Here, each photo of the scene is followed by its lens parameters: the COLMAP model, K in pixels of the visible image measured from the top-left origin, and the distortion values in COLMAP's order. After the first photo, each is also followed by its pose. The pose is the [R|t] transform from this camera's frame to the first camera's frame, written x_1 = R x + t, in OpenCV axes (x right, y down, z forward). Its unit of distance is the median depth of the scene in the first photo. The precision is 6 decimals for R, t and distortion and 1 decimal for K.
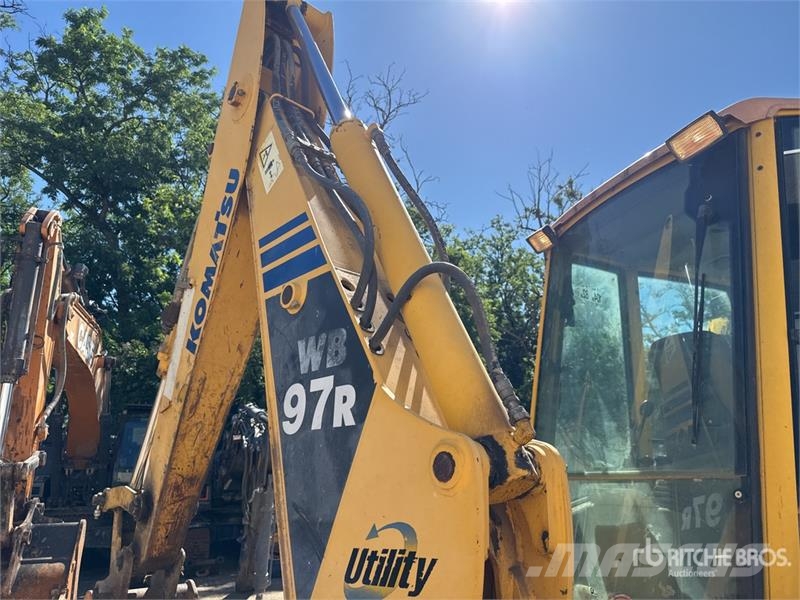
lens RADIAL K [[560.5, 0, 394.8], [0, 560.5, 301.5], [0, 0, 1]] dist [0.071391, -0.096601]
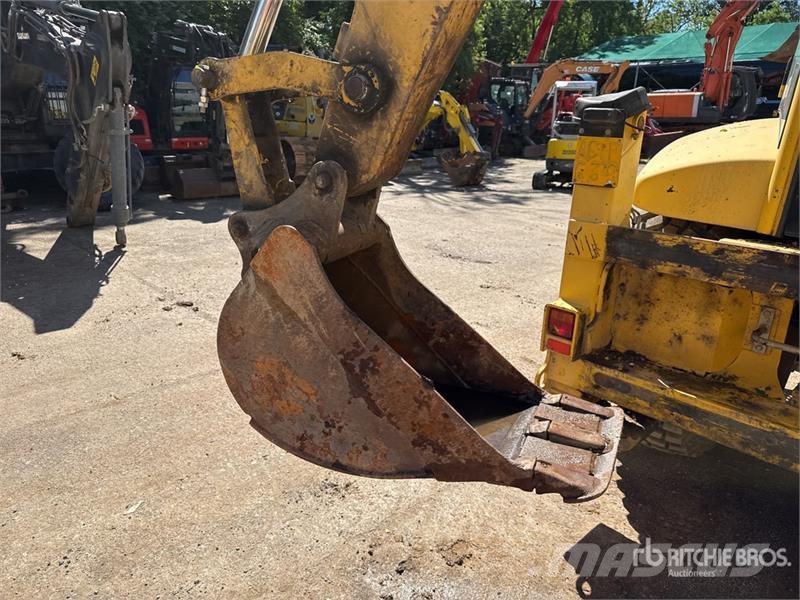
lens RADIAL K [[572.9, 0, 392.7], [0, 572.9, 298.9], [0, 0, 1]] dist [0.027125, -0.036816]
pose [[0.921748, -0.084844, 0.378394, -1.065870], [-0.147159, 0.826254, 0.543735, 0.352847], [-0.358782, -0.556871, 0.749113, 0.706913]]
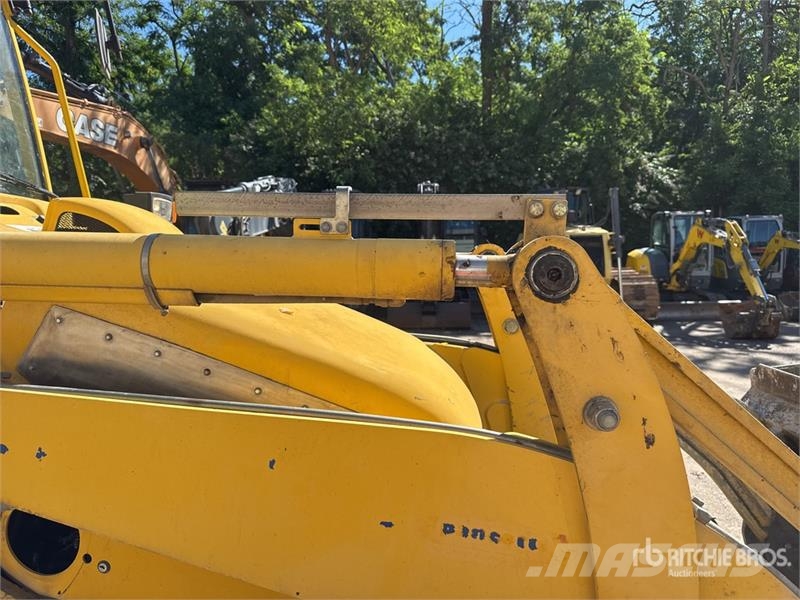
lens RADIAL K [[568.4, 0, 406.2], [0, 568.4, 298.9], [0, 0, 1]] dist [0.001719, -0.005352]
pose [[0.916345, 0.045146, -0.397835, 2.959309], [0.111389, 0.925653, 0.361607, 0.348730], [0.384582, -0.375671, 0.843189, 1.186391]]
